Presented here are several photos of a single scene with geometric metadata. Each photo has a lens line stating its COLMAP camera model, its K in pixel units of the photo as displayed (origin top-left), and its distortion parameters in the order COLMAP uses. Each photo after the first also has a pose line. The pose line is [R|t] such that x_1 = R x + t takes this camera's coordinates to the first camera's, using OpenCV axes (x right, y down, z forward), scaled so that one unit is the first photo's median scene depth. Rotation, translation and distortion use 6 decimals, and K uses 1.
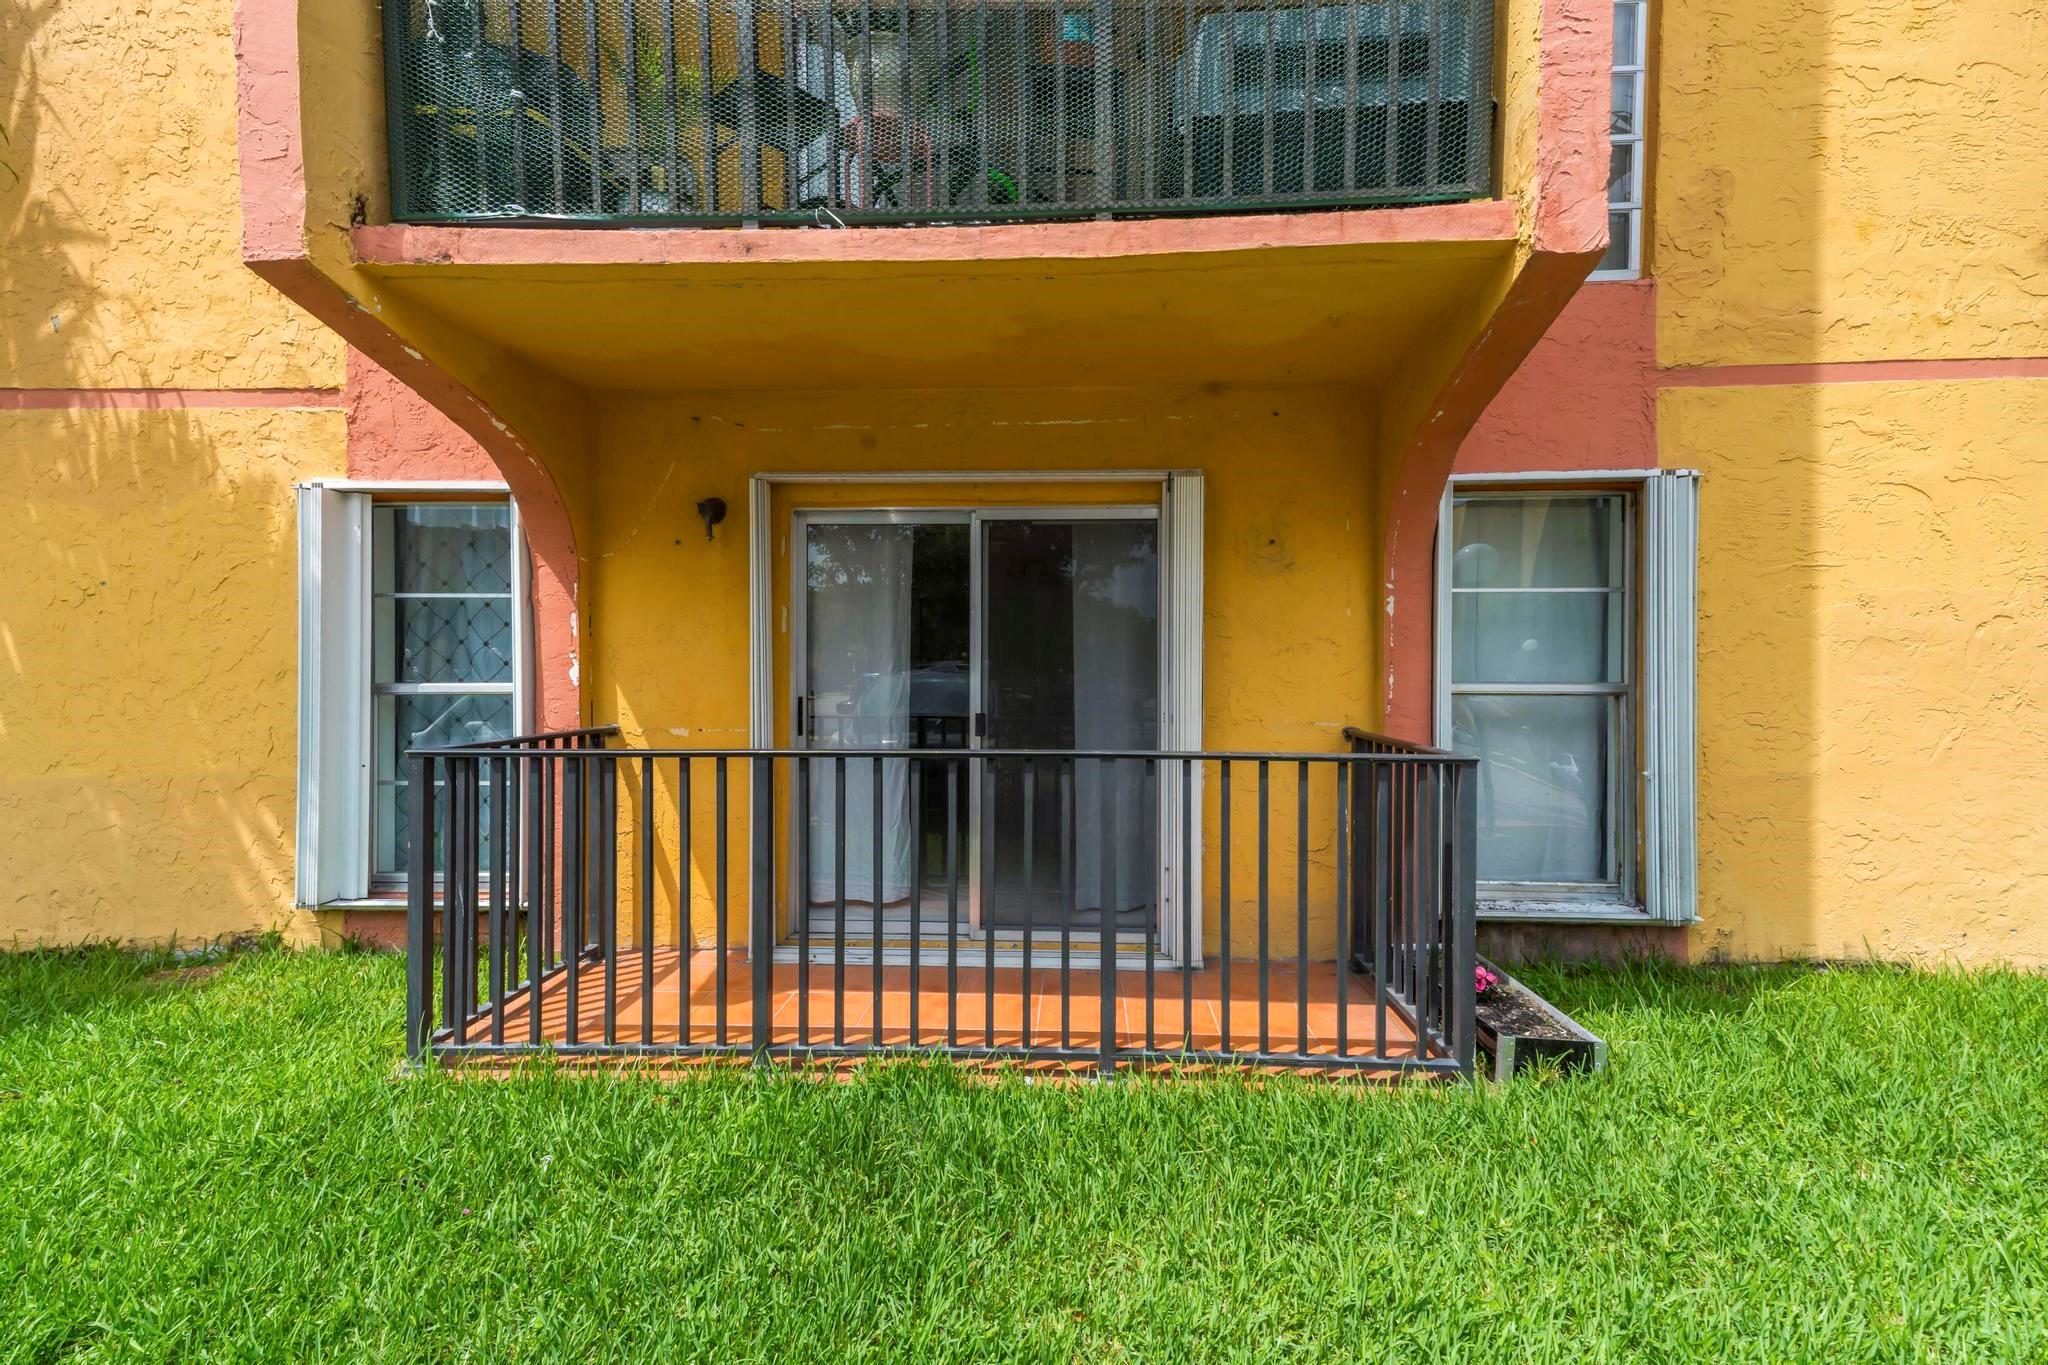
lens RADIAL K [[952.9, 0, 980.6], [0, 952.9, 679.7], [0, 0, 1]] dist [0.029798, -0.012784]
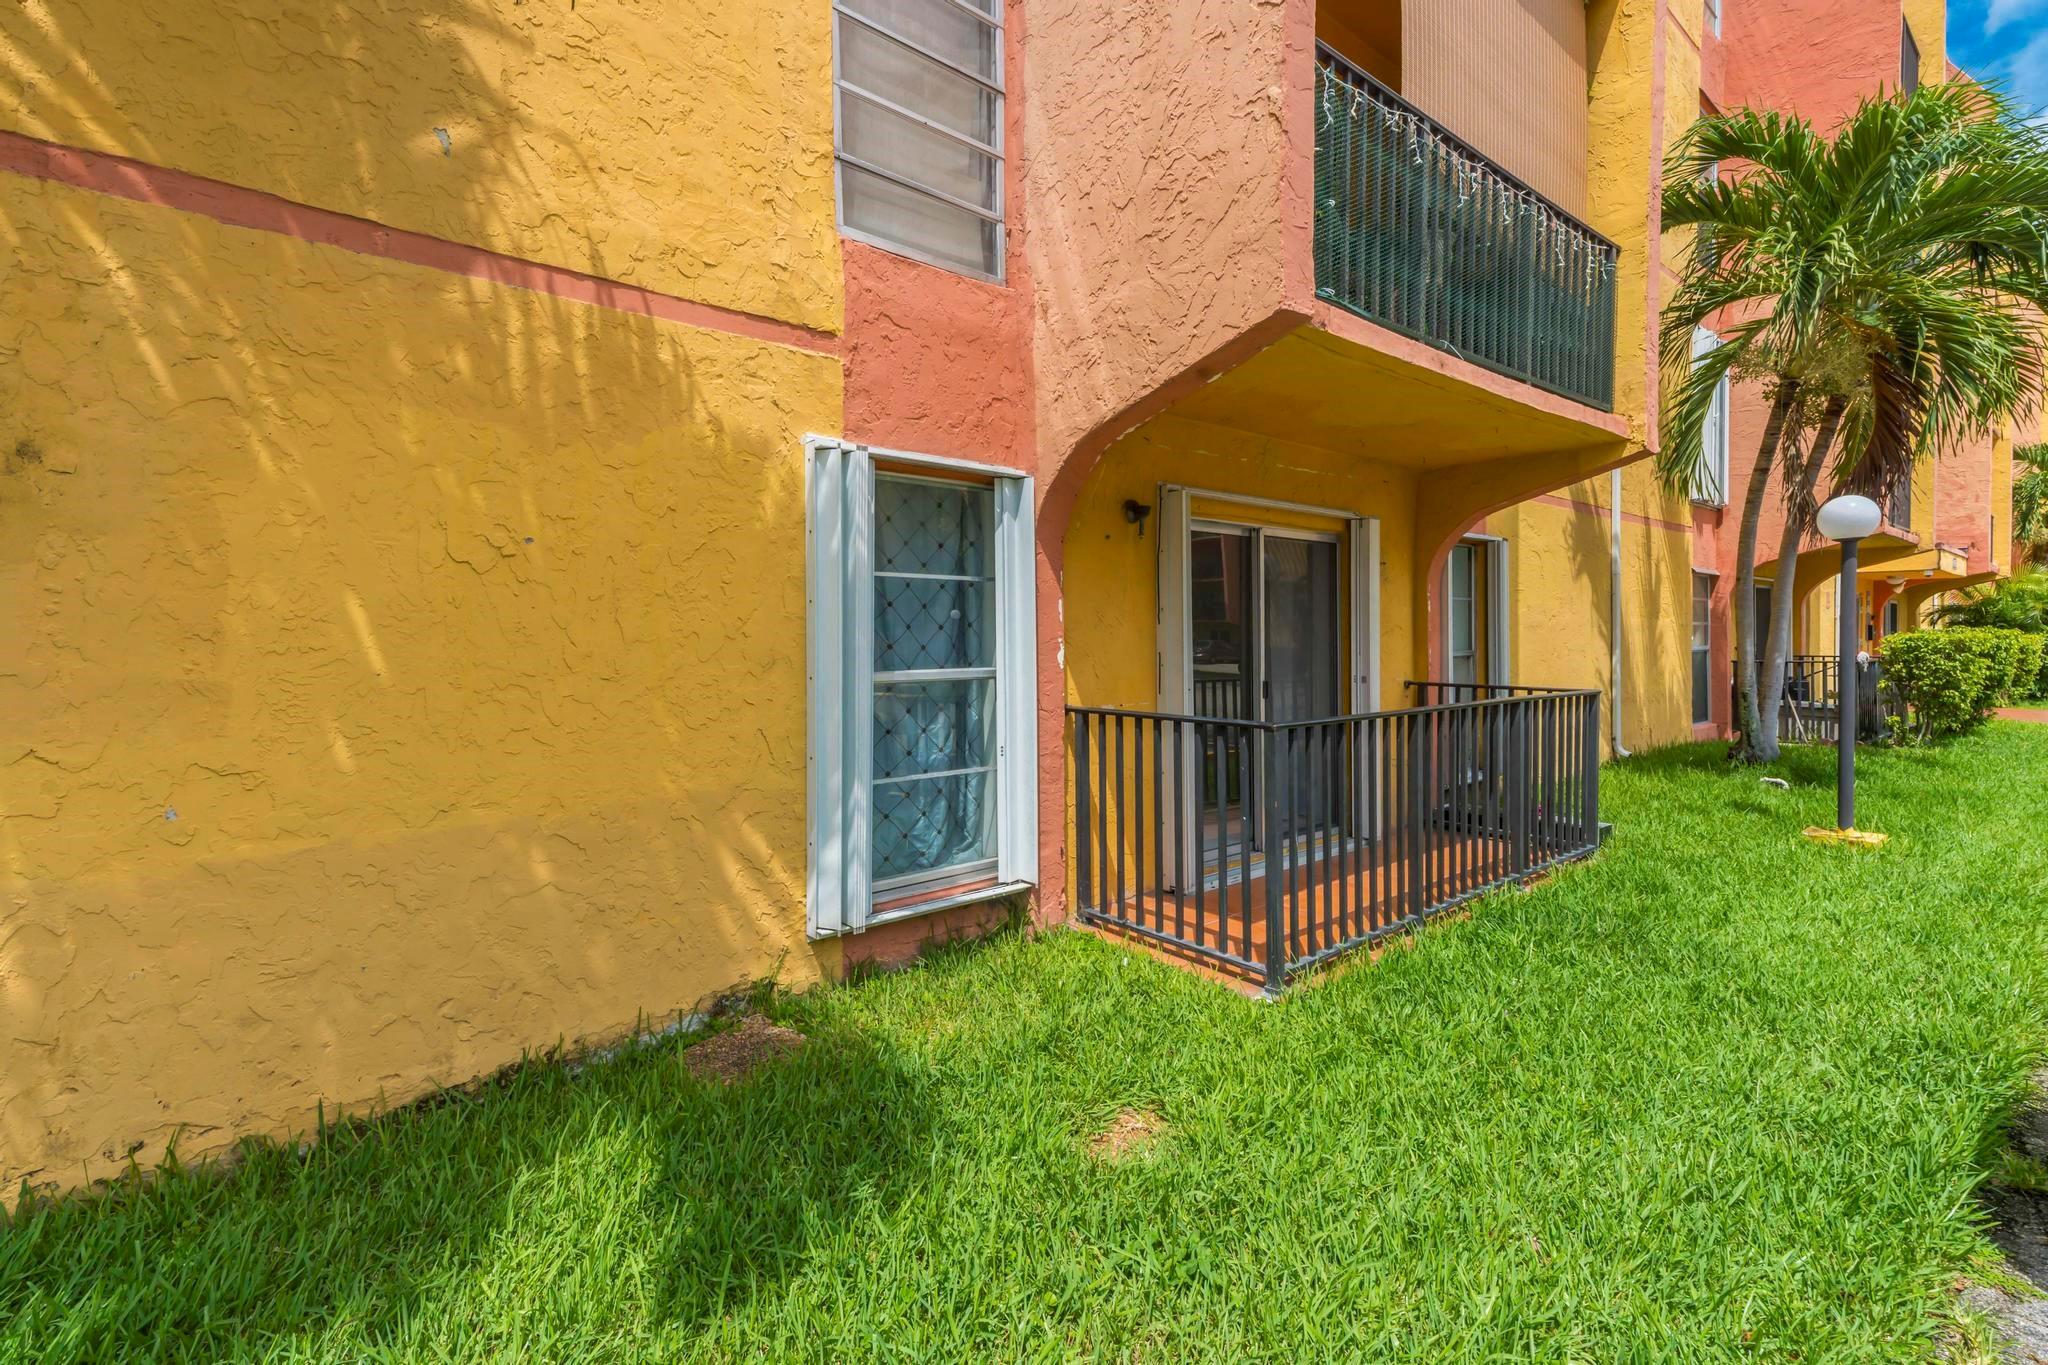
lens RADIAL K [[1005.3, 0, 1024.2], [0, 1005.3, 654.6], [0, 0, 1]] dist [0.020943, 0.000531]
pose [[0.708925, -0.016881, 0.705081, -1.227405], [0.015216, 0.999847, 0.008640, -0.018759], [-0.705119, 0.004604, 0.709074, 0.244884]]
